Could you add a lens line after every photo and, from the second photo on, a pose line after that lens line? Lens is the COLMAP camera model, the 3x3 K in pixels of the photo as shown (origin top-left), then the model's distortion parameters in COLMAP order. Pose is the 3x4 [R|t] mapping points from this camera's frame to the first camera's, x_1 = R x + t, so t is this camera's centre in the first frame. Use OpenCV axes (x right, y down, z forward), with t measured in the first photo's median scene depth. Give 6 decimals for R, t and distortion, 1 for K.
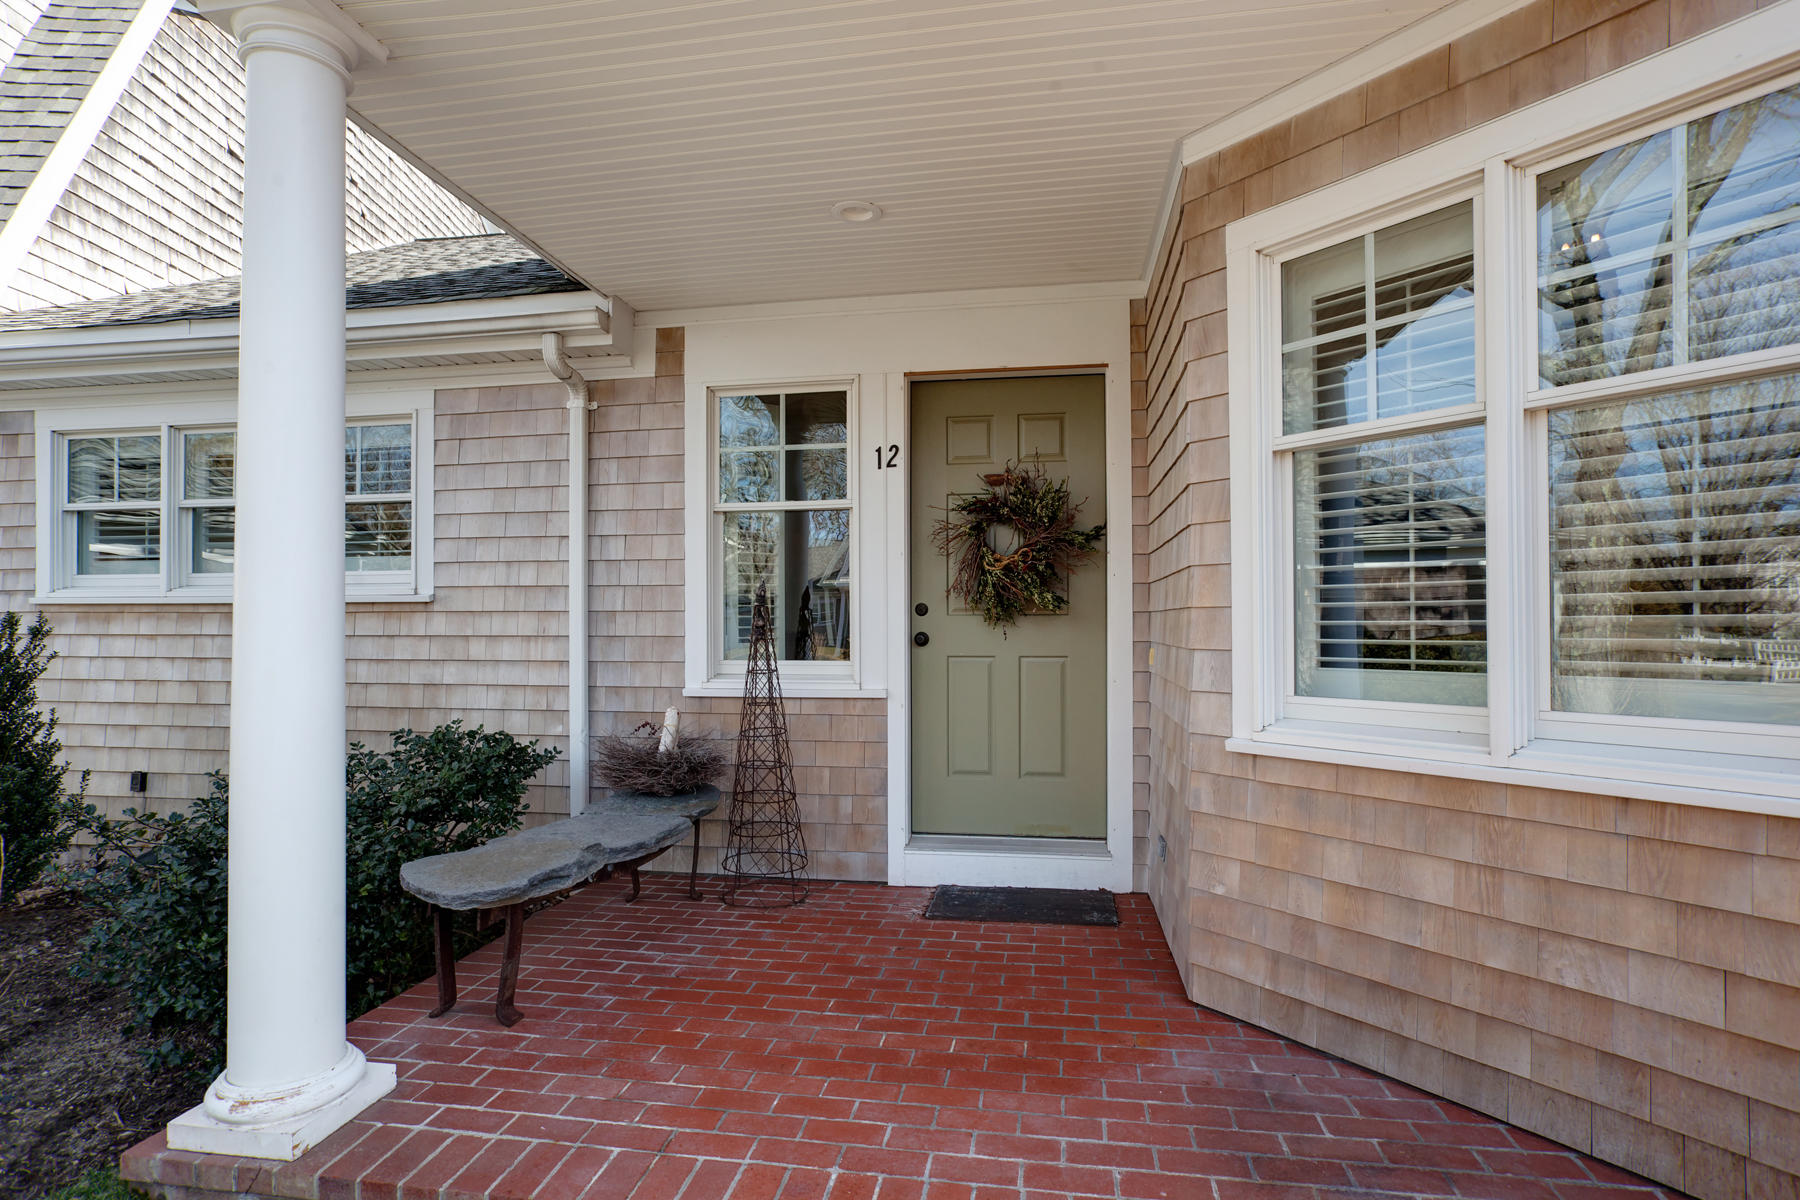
lens RADIAL K [[973.2, 0, 877.0], [0, 973.2, 613.6], [0, 0, 1]] dist [-0.007351, 0.000494]
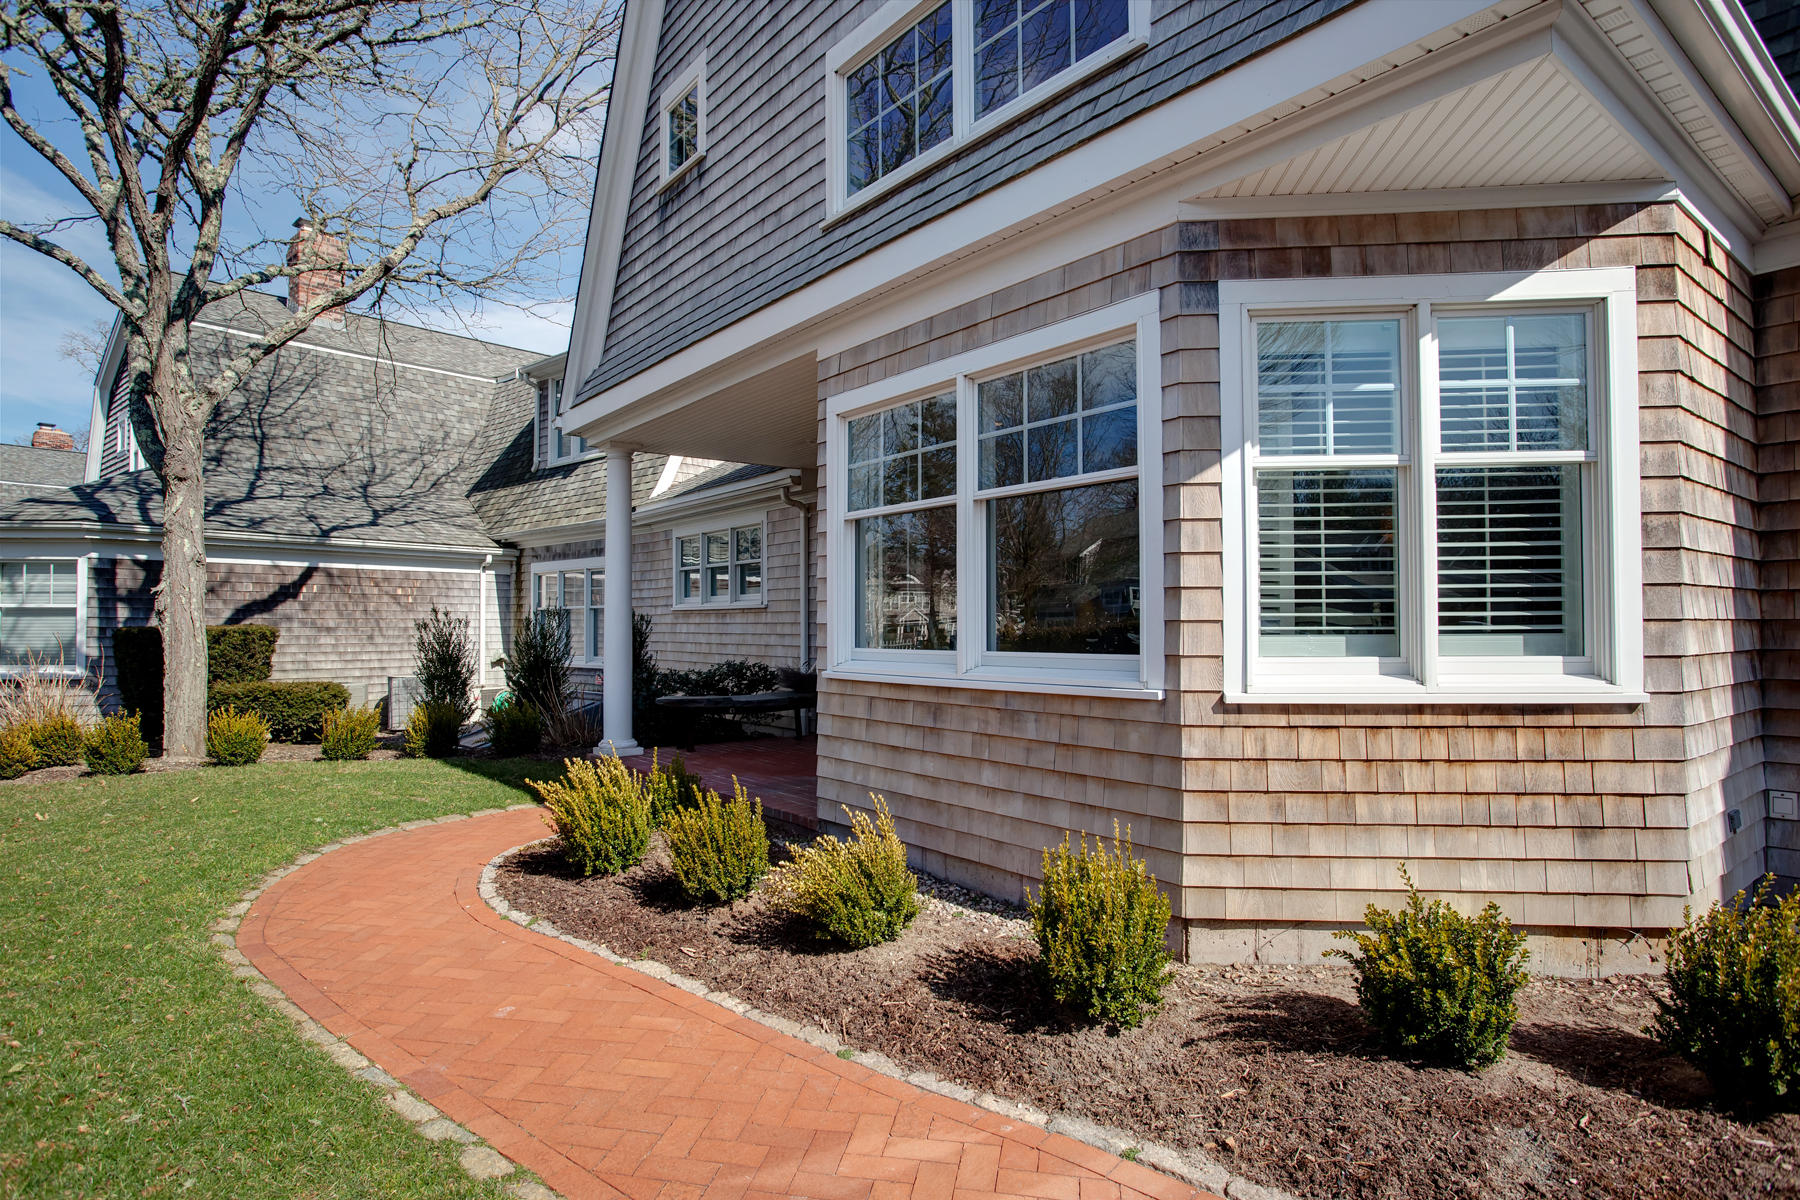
lens RADIAL K [[964.2, 0, 900.0], [0, 964.2, 600.0], [0, 0, 1]] dist [-0.001726, -0.000153]
pose [[0.754938, -0.029793, -0.655119, 1.306530], [0.036482, 0.999328, -0.003405, -0.011308], [0.654780, -0.021329, 0.755518, -0.498097]]
